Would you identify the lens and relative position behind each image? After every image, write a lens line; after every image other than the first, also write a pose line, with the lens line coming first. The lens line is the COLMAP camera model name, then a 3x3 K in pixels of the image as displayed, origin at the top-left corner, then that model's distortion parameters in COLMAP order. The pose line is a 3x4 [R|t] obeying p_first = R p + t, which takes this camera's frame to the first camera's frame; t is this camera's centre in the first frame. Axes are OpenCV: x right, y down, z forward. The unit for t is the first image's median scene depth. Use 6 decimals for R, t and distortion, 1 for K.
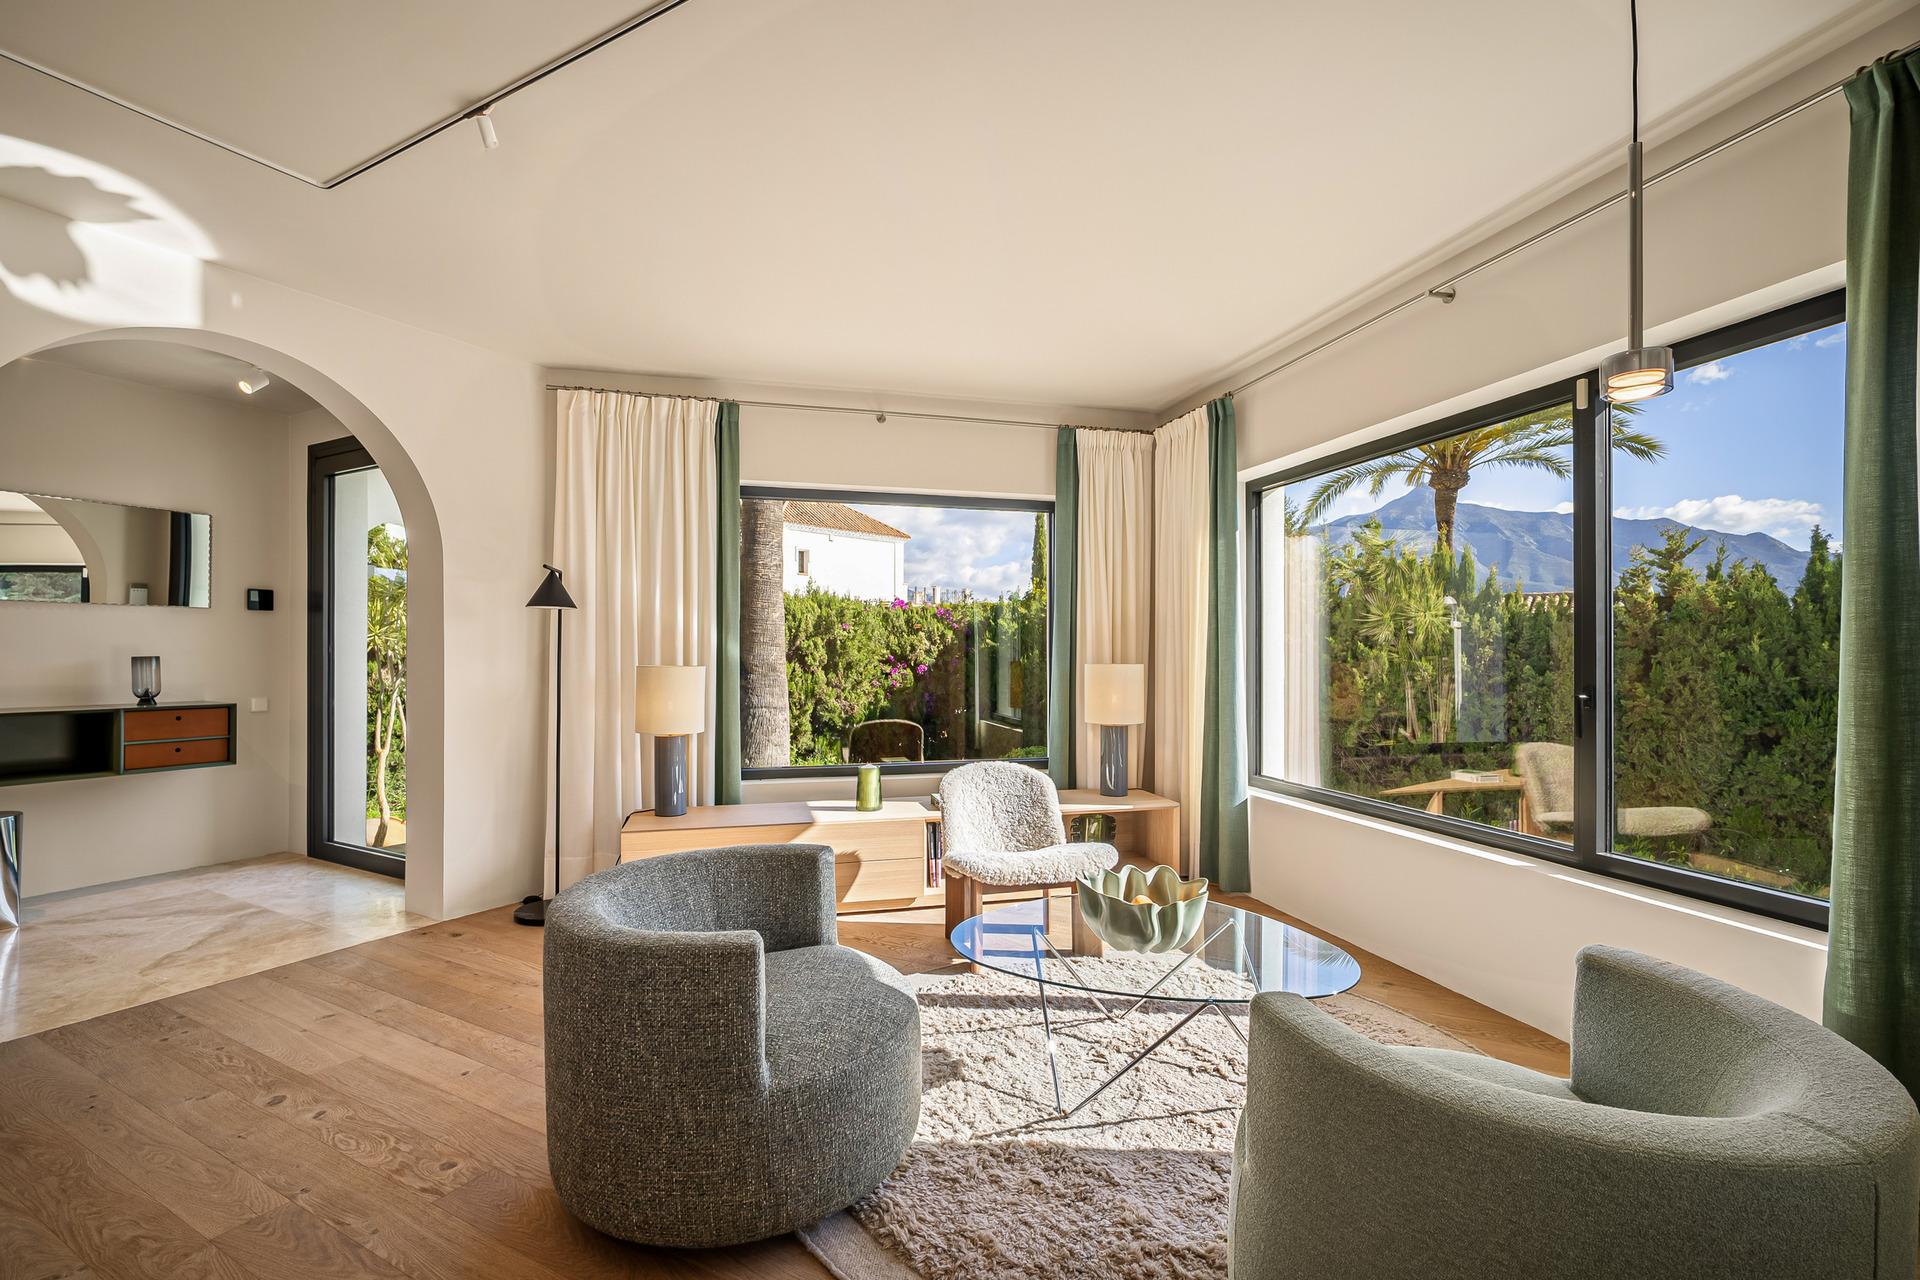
lens RADIAL K [[876.9, 0, 960.0], [0, 876.9, 640.0], [0, 0, 1]] dist [0.000547, 0.000006]
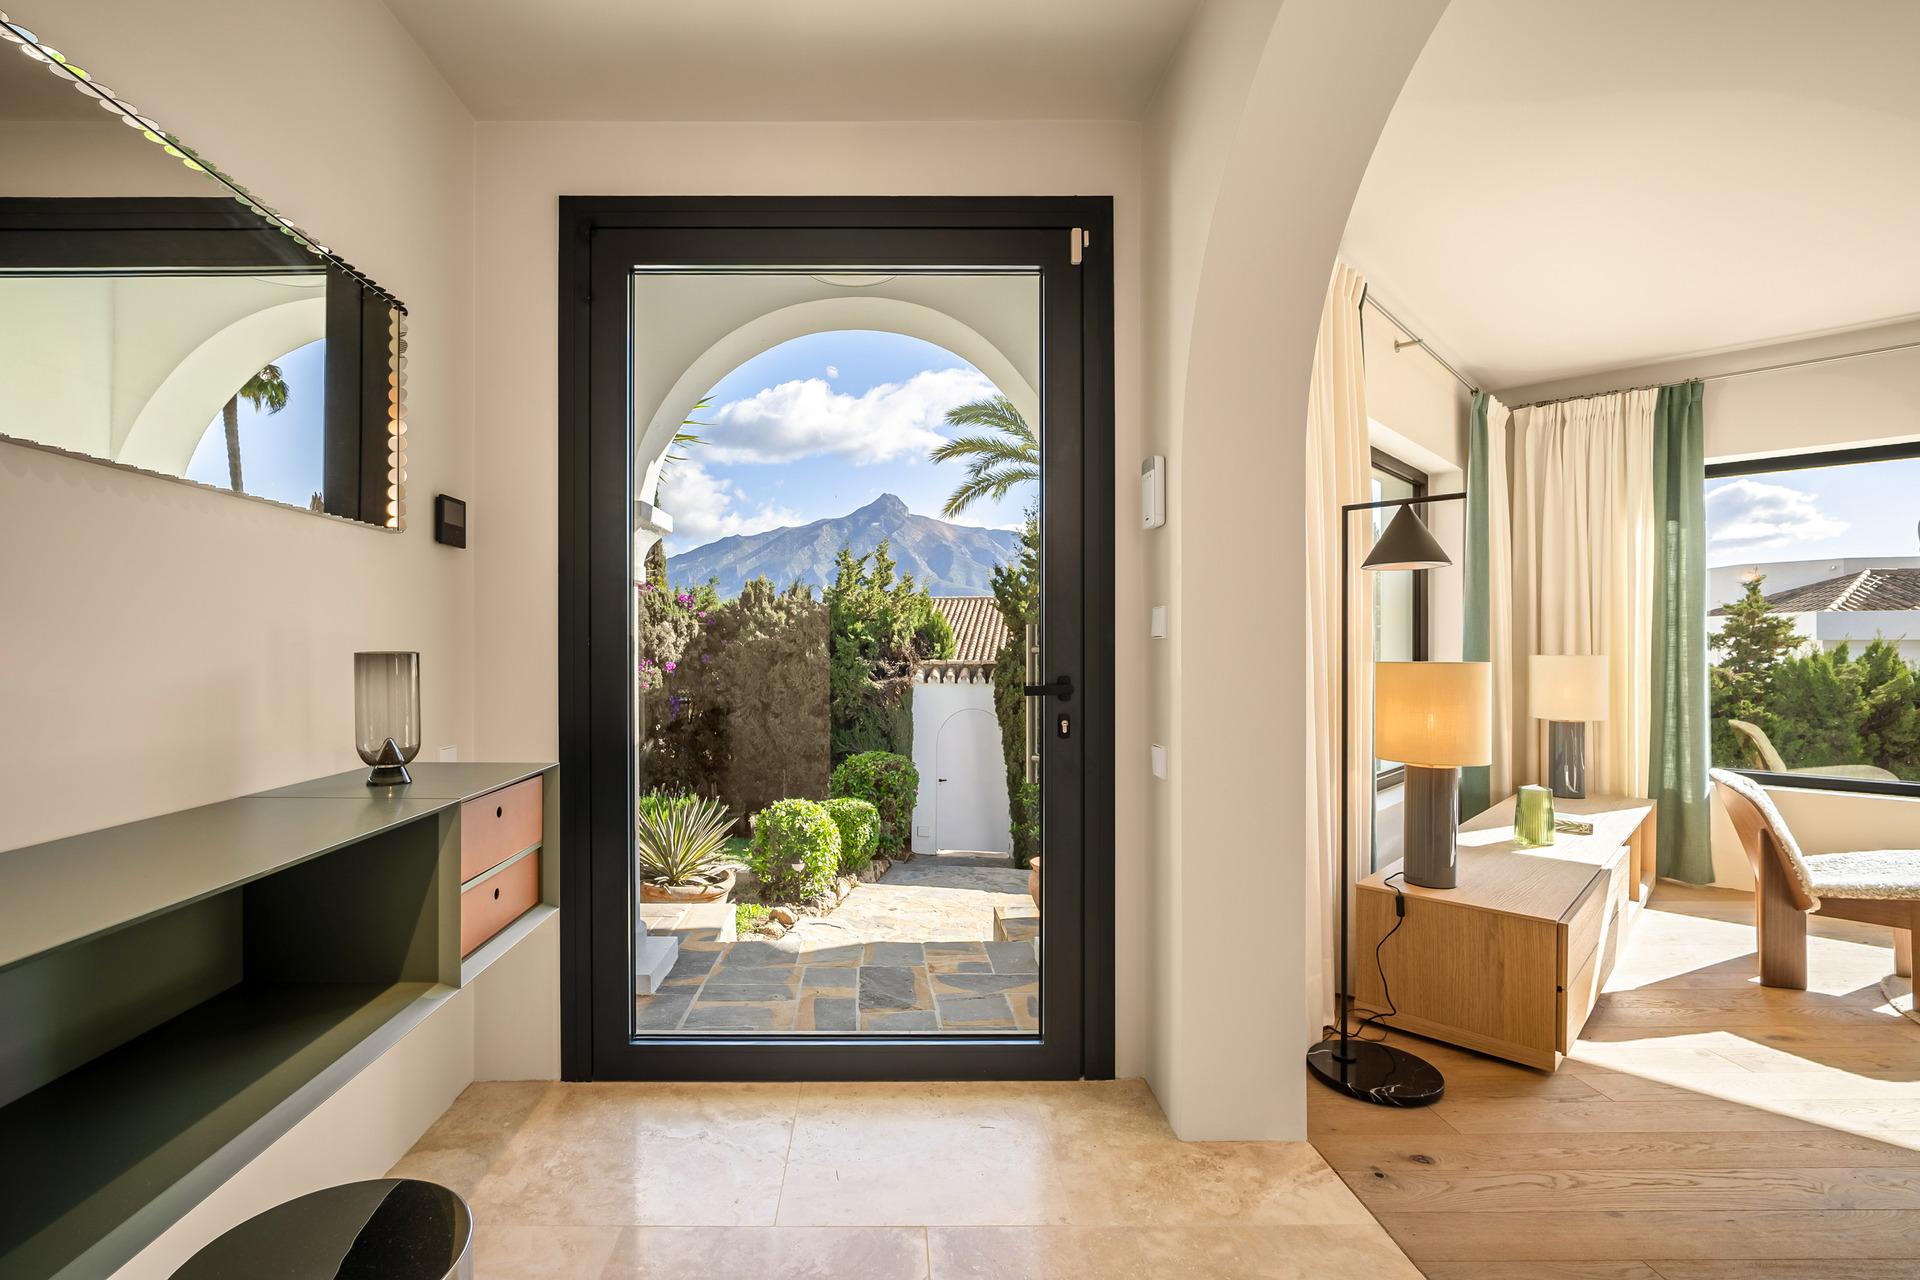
lens RADIAL K [[892.2, 0, 960.0], [0, 892.2, 640.0], [0, 0, 1]] dist [-0.021770, -0.000099]
pose [[0.867830, 0.001484, 0.496859, -0.795278], [-0.004665, 0.999976, 0.005162, 0.009732], [-0.496839, -0.006797, 0.867816, 0.489568]]
